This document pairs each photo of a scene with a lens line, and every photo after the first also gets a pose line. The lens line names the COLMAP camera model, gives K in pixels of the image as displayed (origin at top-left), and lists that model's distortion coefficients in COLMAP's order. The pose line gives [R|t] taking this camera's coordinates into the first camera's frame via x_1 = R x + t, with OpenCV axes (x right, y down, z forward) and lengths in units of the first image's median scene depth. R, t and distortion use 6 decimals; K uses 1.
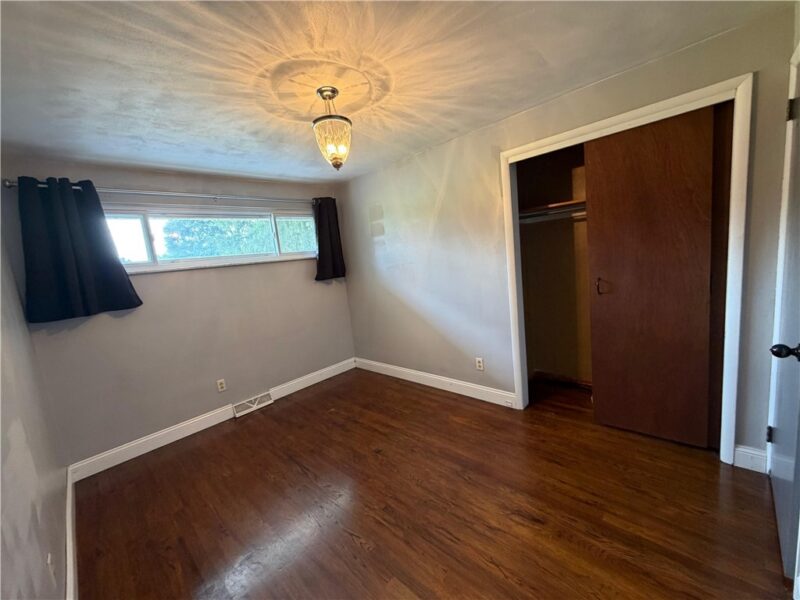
lens RADIAL K [[320.1, 0, 398.1], [0, 320.1, 300.5], [0, 0, 1]] dist [0.000452, 0.000440]
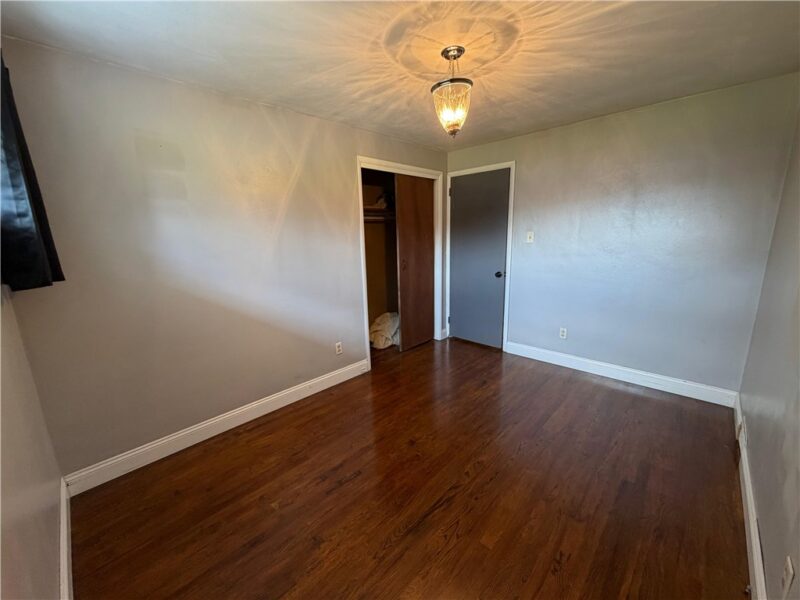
lens RADIAL K [[320.1, 0, 398.1], [0, 320.1, 300.5], [0, 0, 1]] dist [0.000452, 0.000440]
pose [[0.005385, -0.101354, 0.994836, -0.838881], [0.165047, 0.981296, 0.099081, -0.026691], [-0.986271, 0.163661, 0.022013, 0.845245]]
